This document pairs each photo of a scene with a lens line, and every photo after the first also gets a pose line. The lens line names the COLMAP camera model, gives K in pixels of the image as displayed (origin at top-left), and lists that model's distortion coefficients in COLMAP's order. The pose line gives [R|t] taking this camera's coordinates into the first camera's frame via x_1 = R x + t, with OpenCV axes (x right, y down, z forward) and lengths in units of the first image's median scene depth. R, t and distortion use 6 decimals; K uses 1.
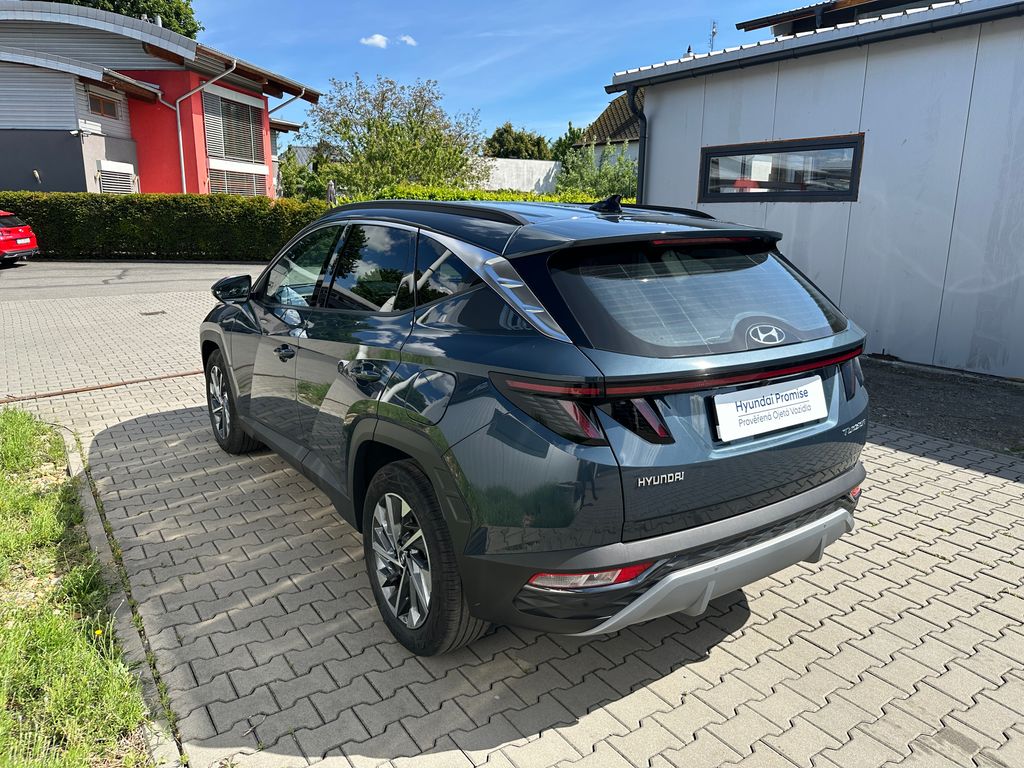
lens RADIAL K [[739.7, 0, 512.0], [0, 739.7, 384.0], [0, 0, 1]] dist [0.002157, 0.001556]
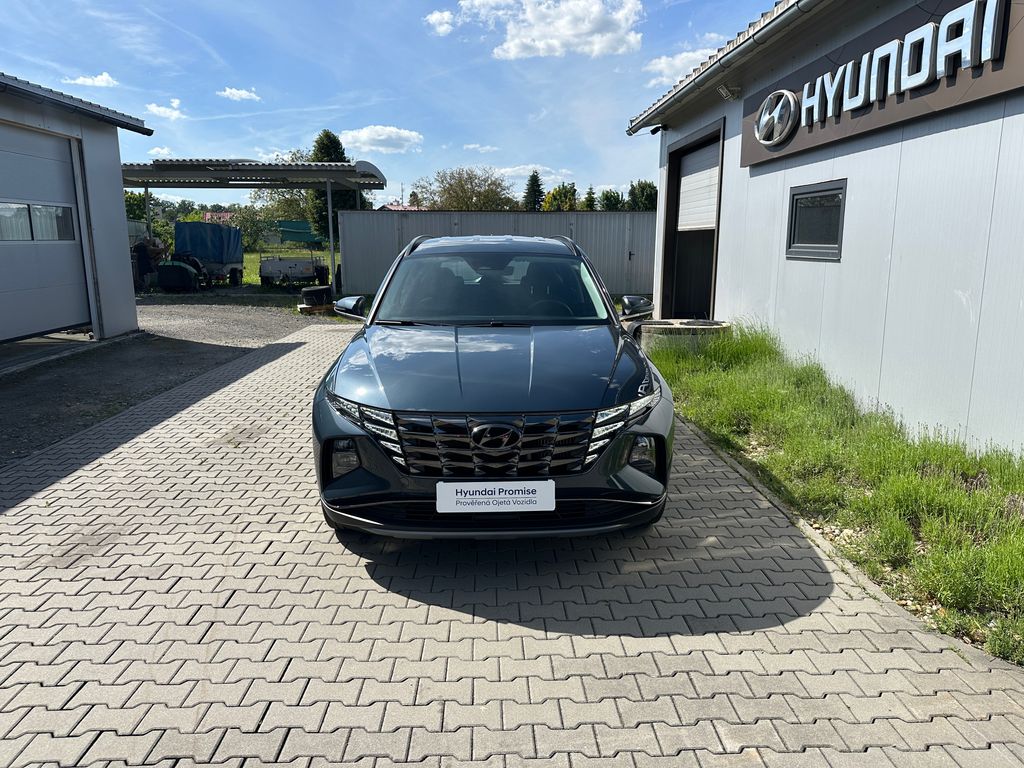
lens RADIAL K [[716.4, 0, 514.6], [0, 716.4, 388.8], [0, 0, 1]] dist [0.040429, -0.066765]
pose [[-0.848180, -0.115969, 0.516858, -0.657338], [0.115224, 0.911984, 0.393711, -0.387768], [-0.517025, 0.393492, -0.760164, 1.627547]]
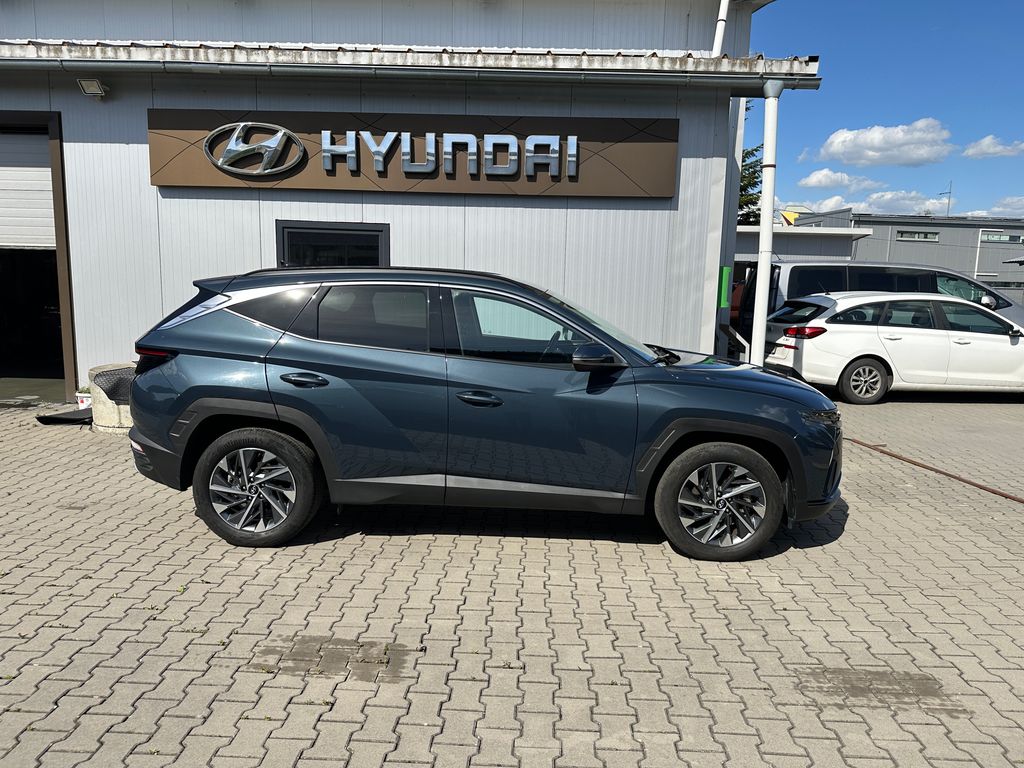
lens RADIAL K [[716.4, 0, 514.6], [0, 716.4, 388.8], [0, 0, 1]] dist [0.040429, -0.066765]
pose [[-0.568010, 0.098284, -0.817132, 0.680392], [-0.223867, 0.936959, 0.268312, -0.302502], [0.791990, 0.335333, -0.510200, 1.340912]]
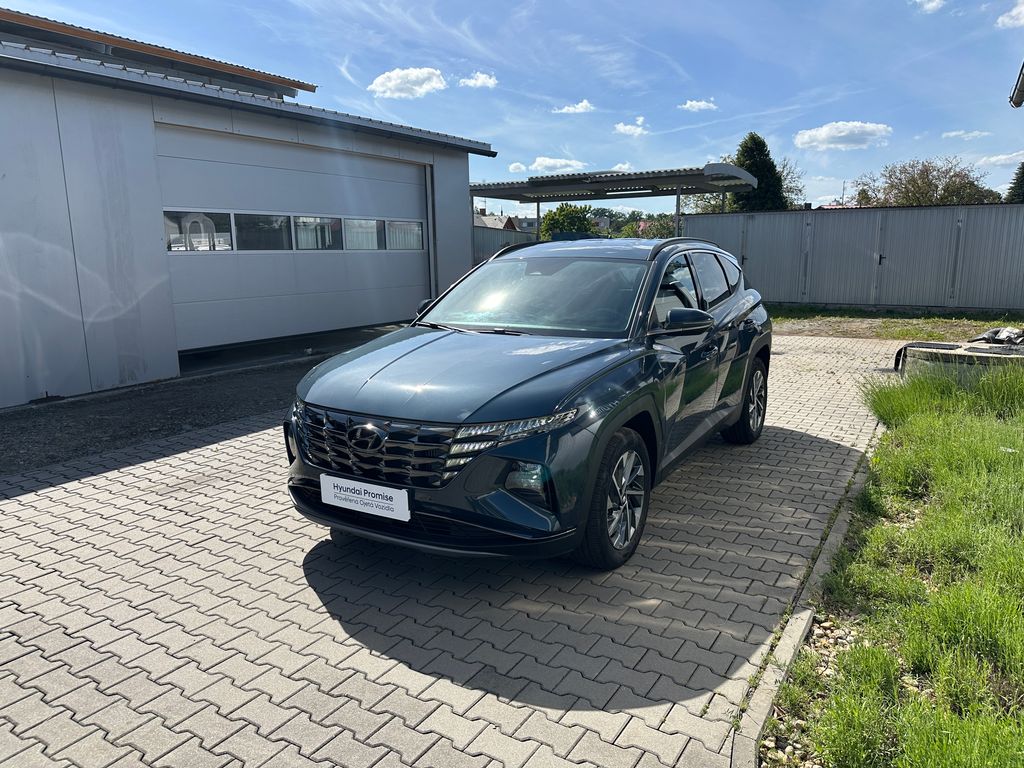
lens RADIAL K [[716.4, 0, 514.6], [0, 716.4, 388.8], [0, 0, 1]] dist [0.040429, -0.066765]
pose [[-0.413879, -0.178738, 0.892612, -0.941494], [0.218780, 0.932267, 0.288120, -0.303051], [-0.883651, 0.314533, -0.346742, 1.271088]]
